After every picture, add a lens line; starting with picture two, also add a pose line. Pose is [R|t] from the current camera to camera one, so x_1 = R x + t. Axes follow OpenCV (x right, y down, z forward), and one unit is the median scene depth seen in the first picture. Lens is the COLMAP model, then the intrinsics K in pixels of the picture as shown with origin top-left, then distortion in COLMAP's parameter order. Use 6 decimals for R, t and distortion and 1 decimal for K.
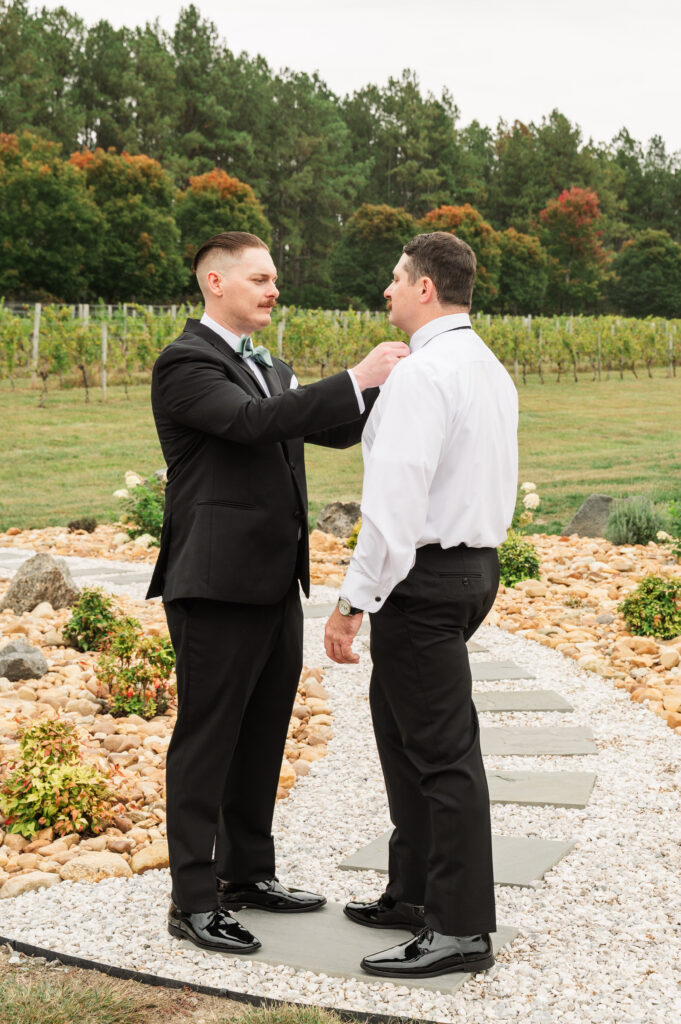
lens RADIAL K [[1515.3, 0, 364.2], [0, 1515.3, 451.4], [0, 0, 1]] dist [-0.002292, -0.032026]
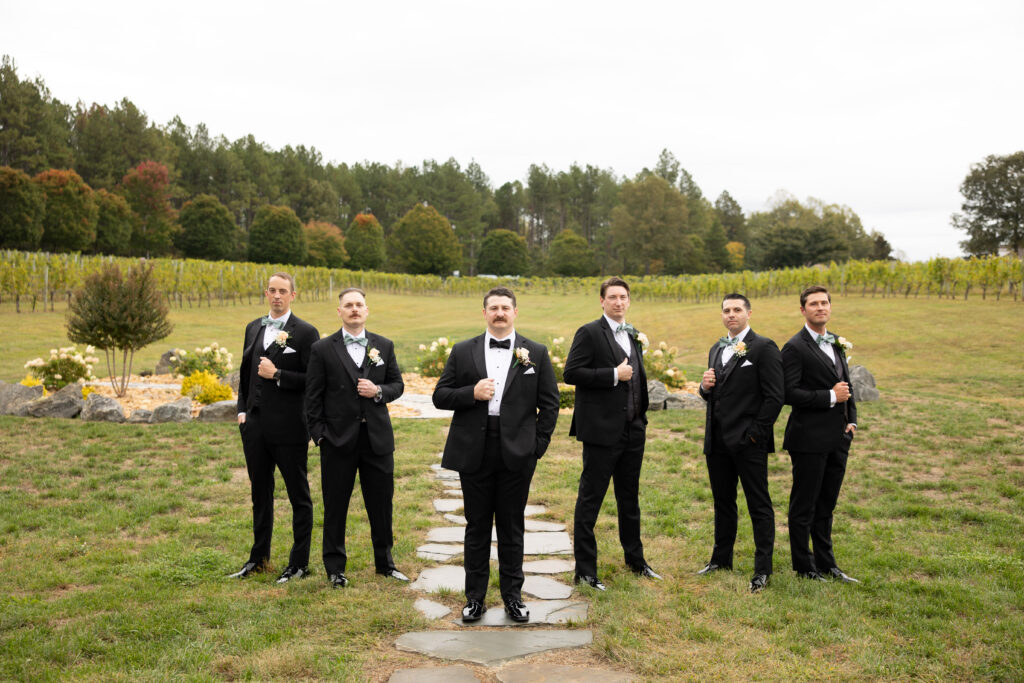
lens RADIAL K [[1216.5, 0, 510.3], [0, 1216.5, 340.6], [0, 0, 1]] dist [0.026446, 0.055508]
pose [[0.890443, 0.002016, 0.455090, -0.072109], [0.005692, 0.999863, -0.015567, 0.004445], [-0.455058, 0.016452, 0.890310, -0.113694]]
